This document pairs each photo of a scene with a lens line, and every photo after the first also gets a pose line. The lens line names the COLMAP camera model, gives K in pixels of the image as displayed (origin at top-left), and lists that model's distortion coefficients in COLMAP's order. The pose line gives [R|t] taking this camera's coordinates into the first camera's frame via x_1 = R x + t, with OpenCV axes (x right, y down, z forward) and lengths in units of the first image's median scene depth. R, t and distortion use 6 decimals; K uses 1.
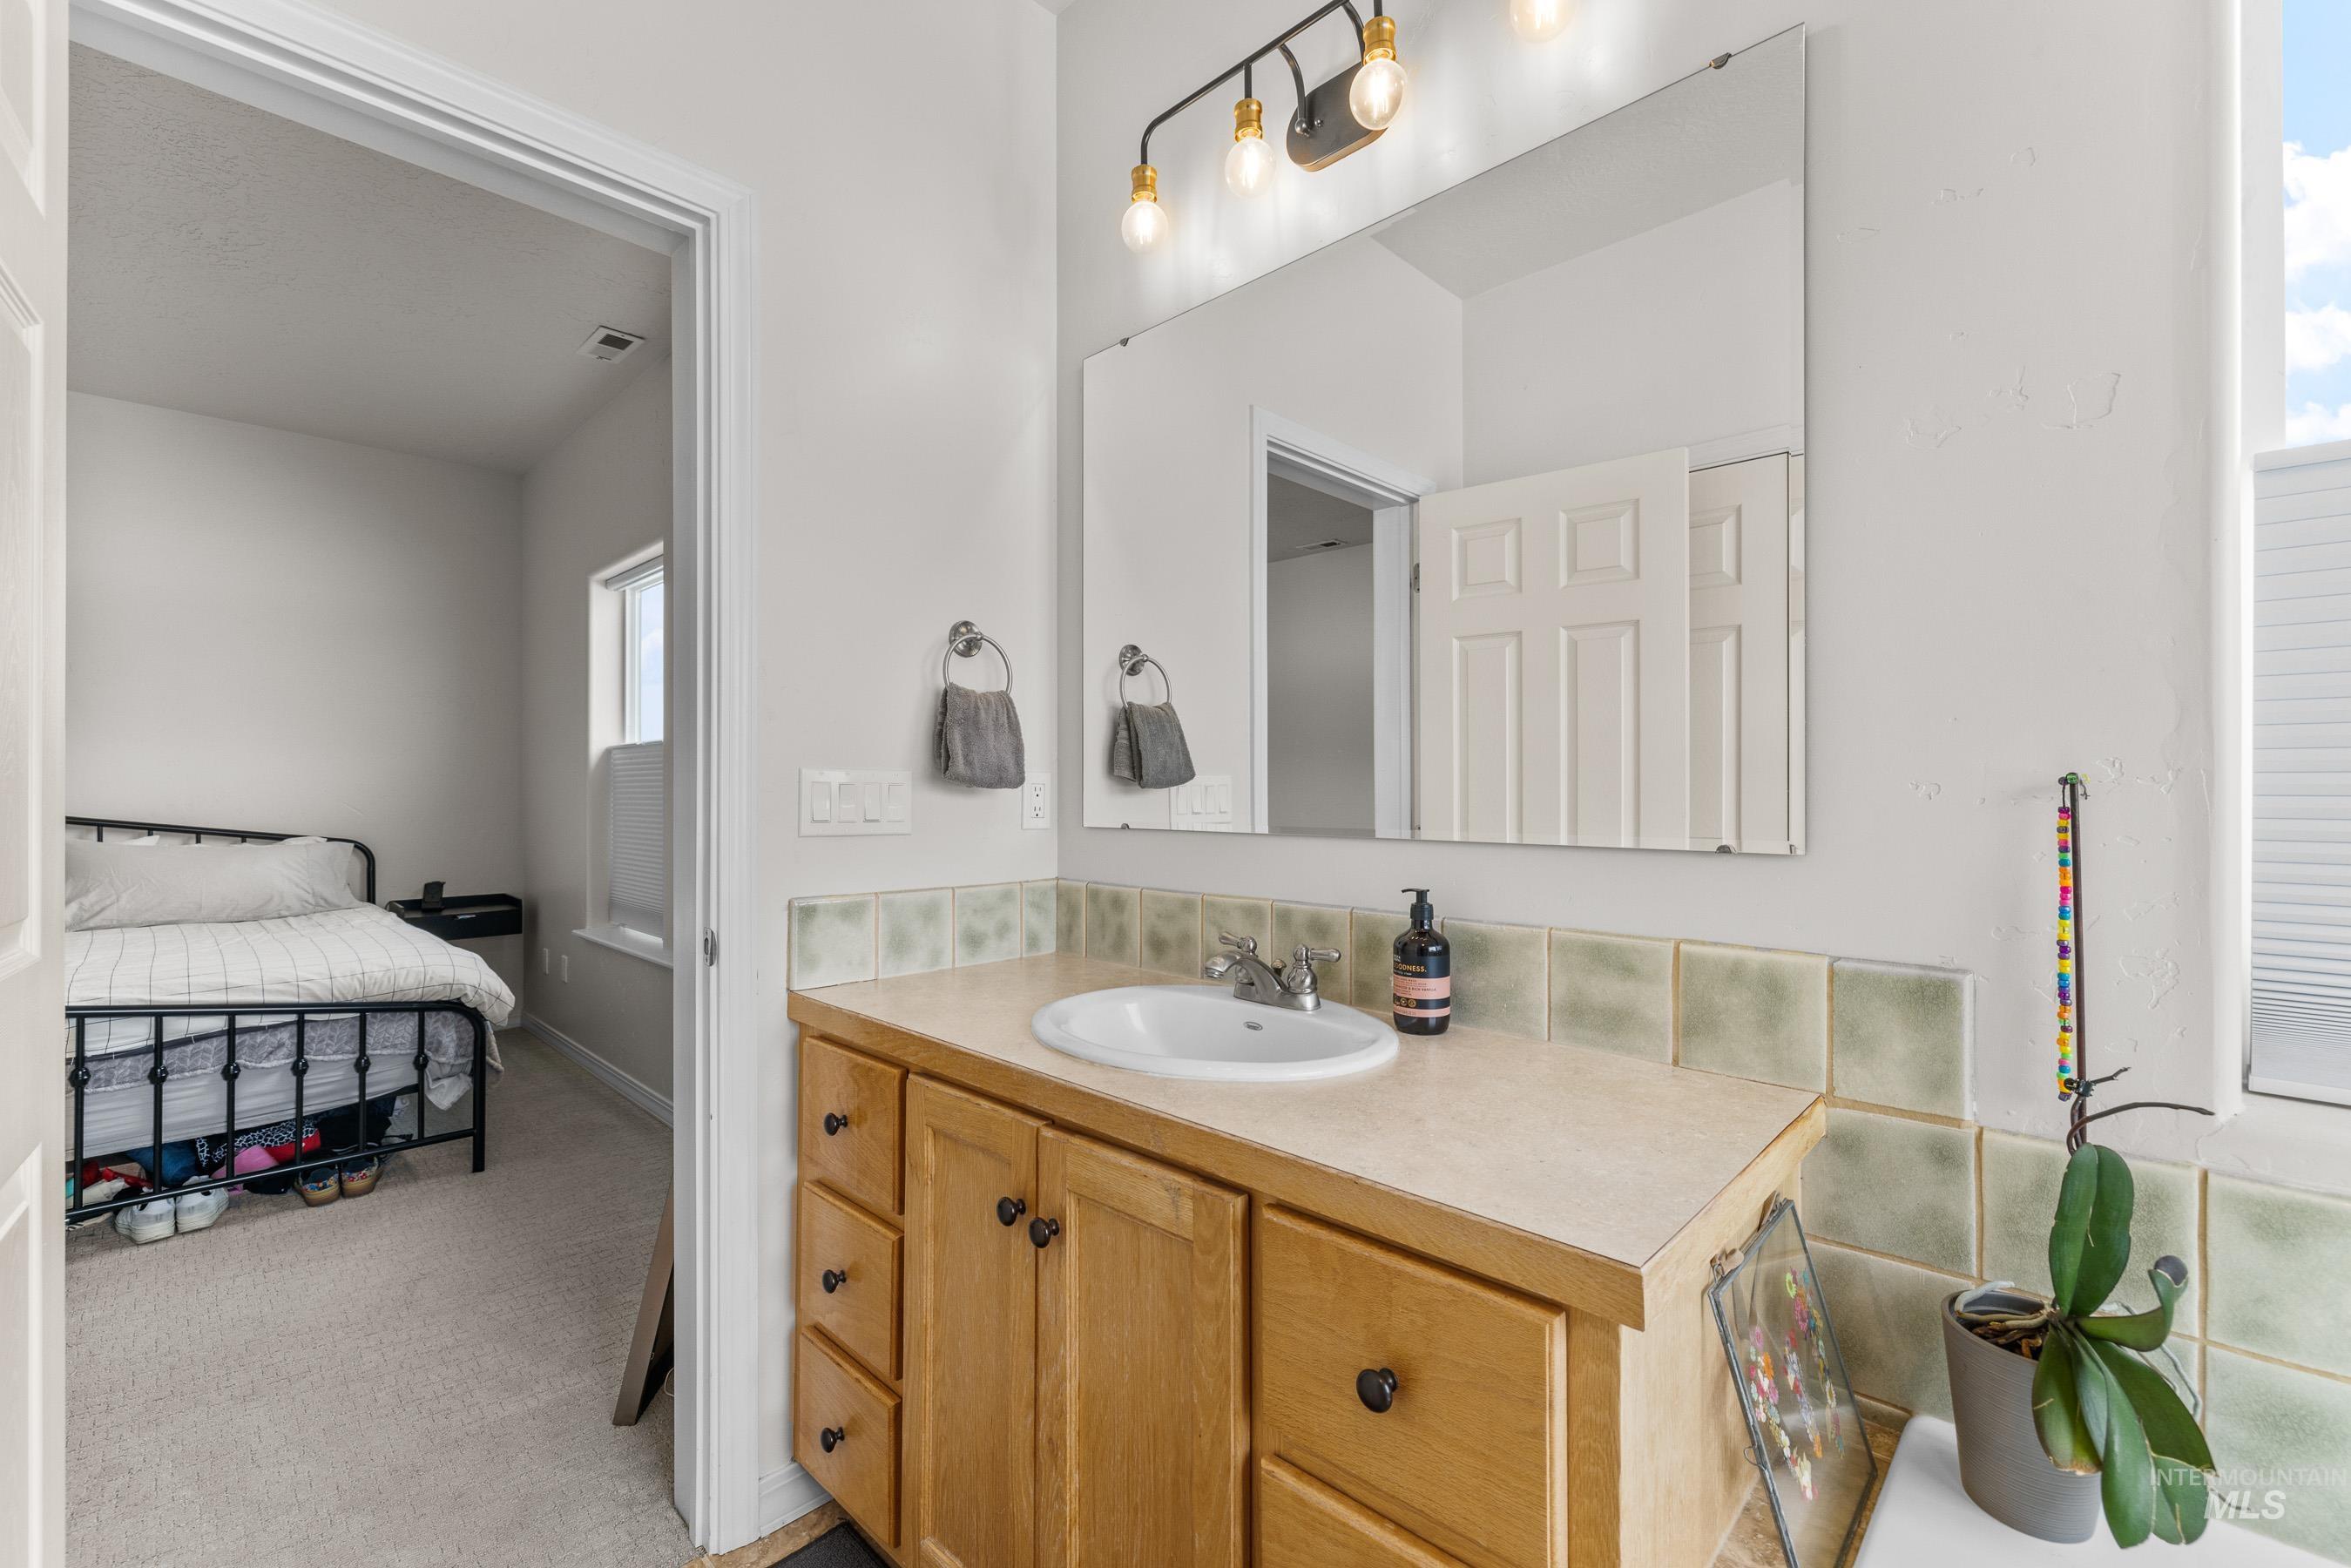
lens RADIAL K [[994.5, 0, 1180.7], [0, 994.5, 786.9], [0, 0, 1]] dist [0.000796, 0.000245]
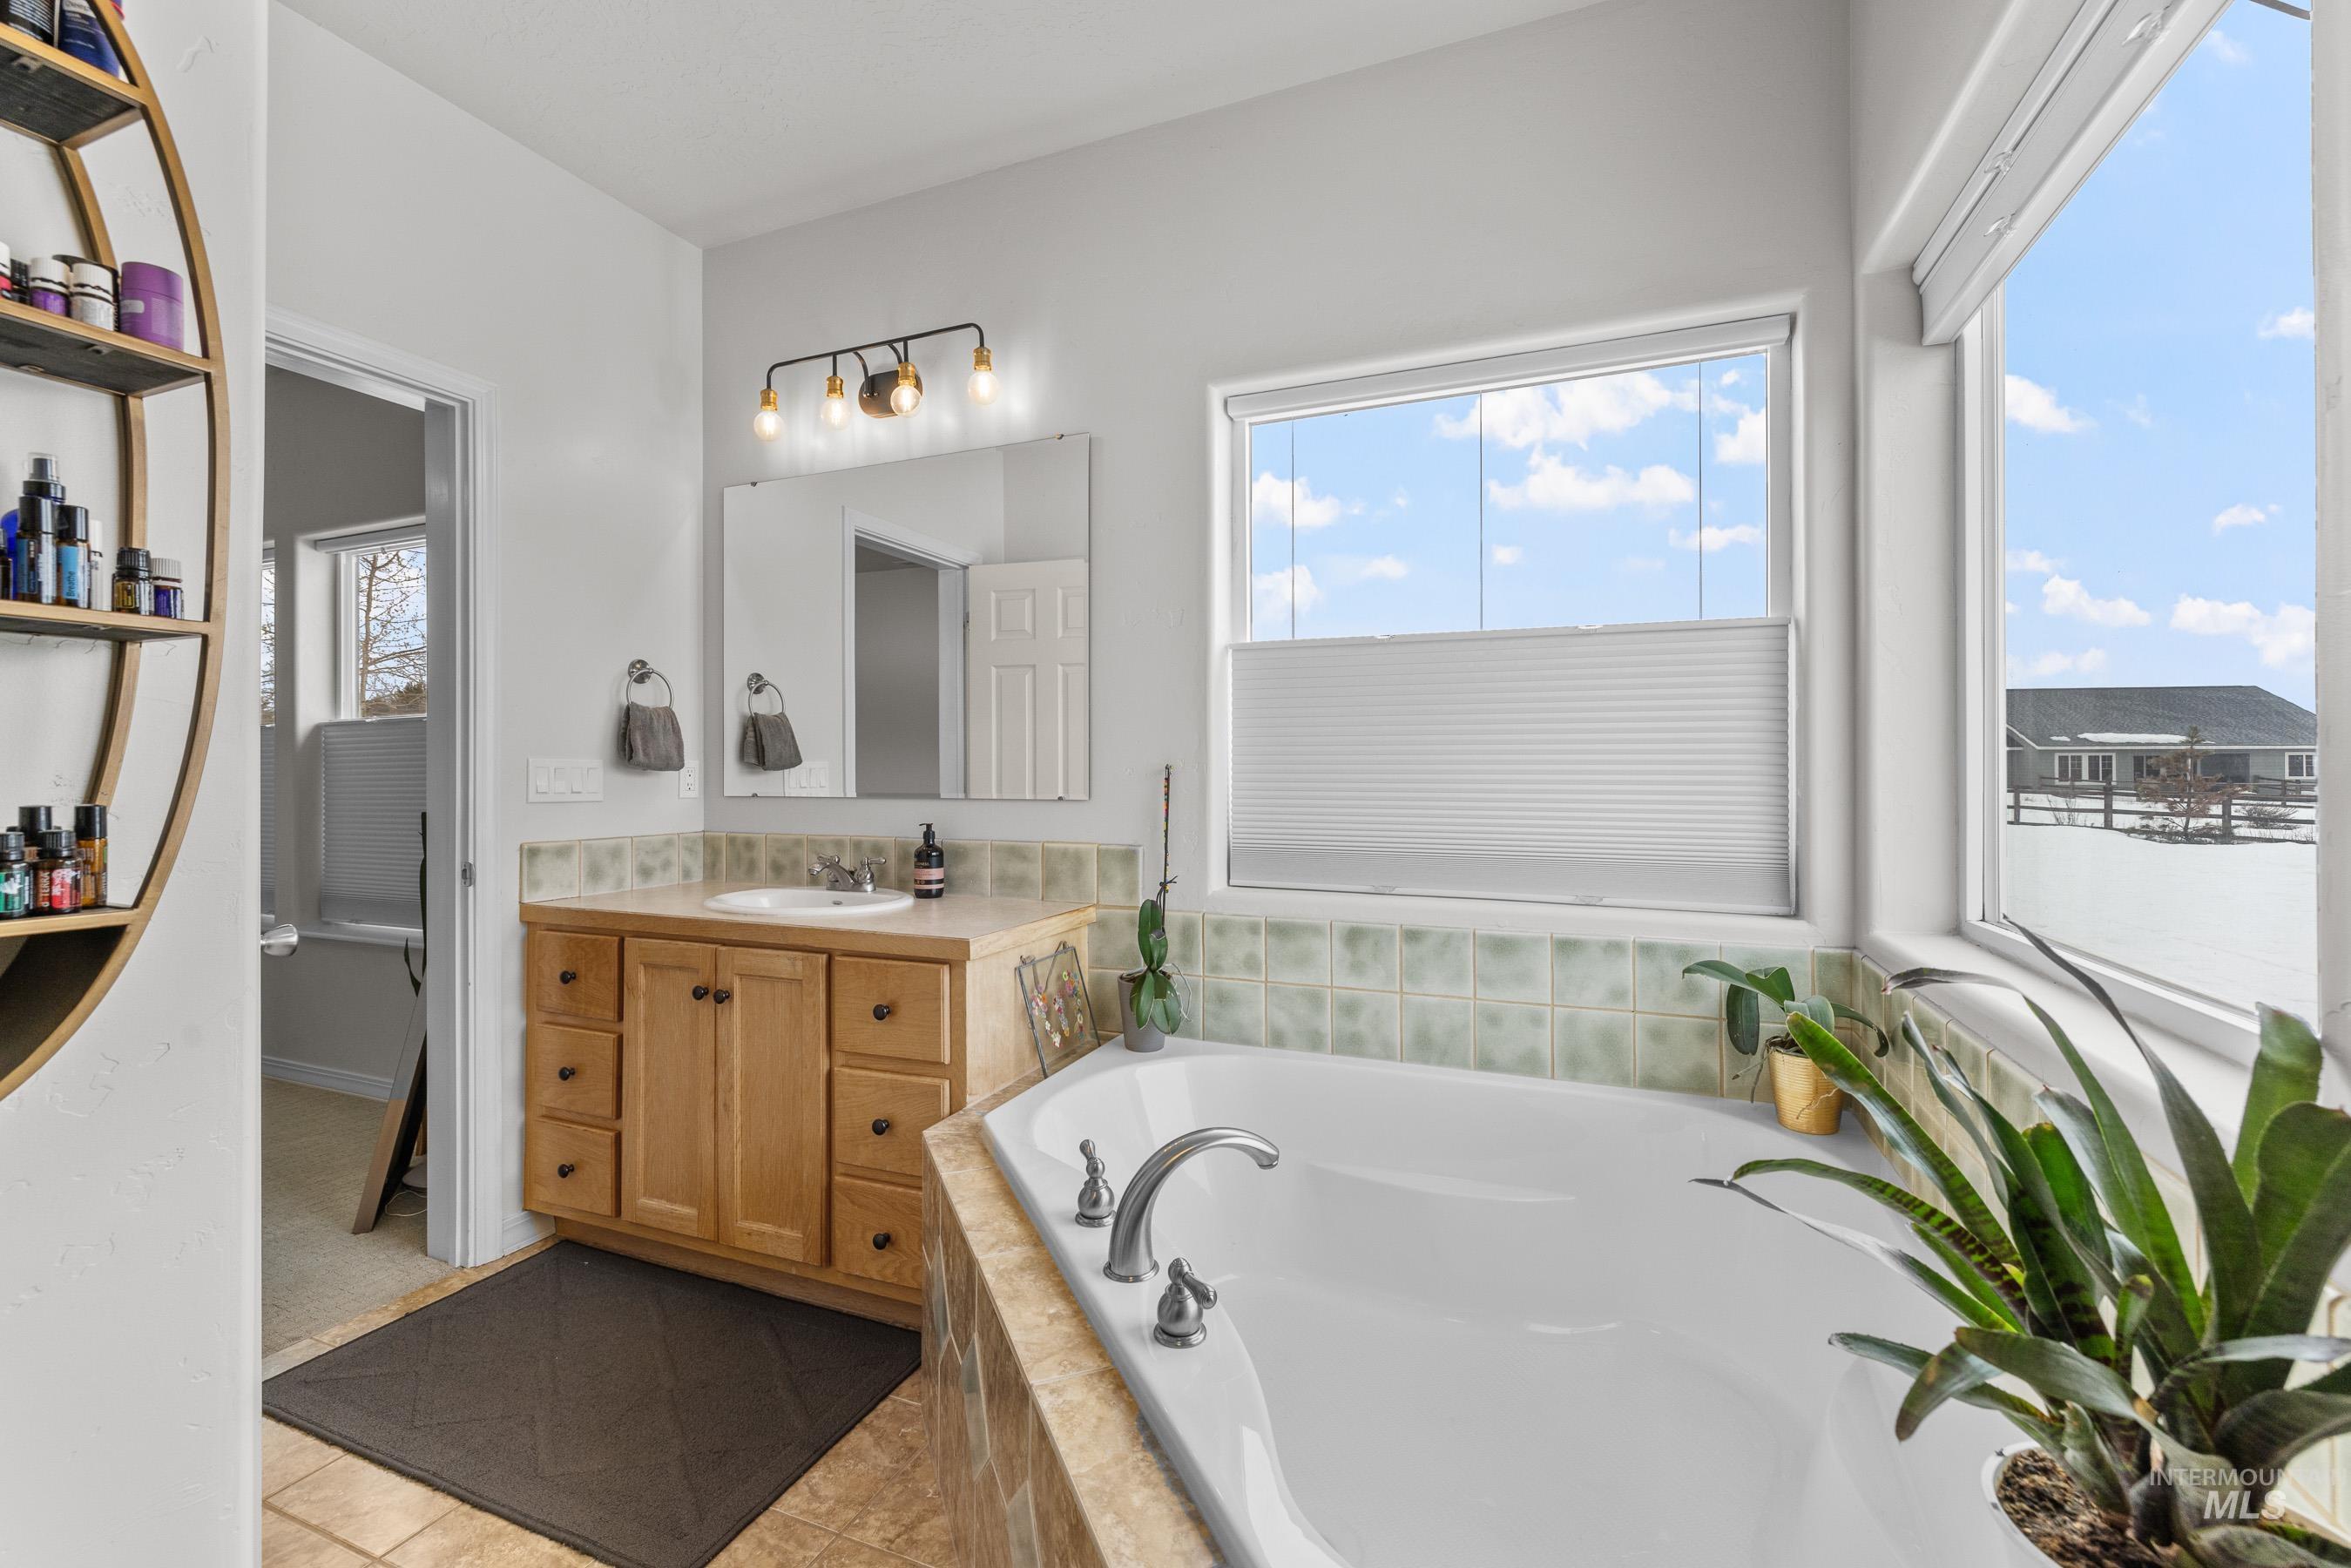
lens RADIAL K [[991.4, 0, 1173.8], [0, 991.4, 766.1], [0, 0, 1]] dist [-0.003118, -0.000197]
pose [[0.930882, -0.001100, 0.365318, -0.013978], [0.001218, 0.999999, -0.000092, -0.005957], [-0.365318, 0.000530, 0.930883, -0.825311]]
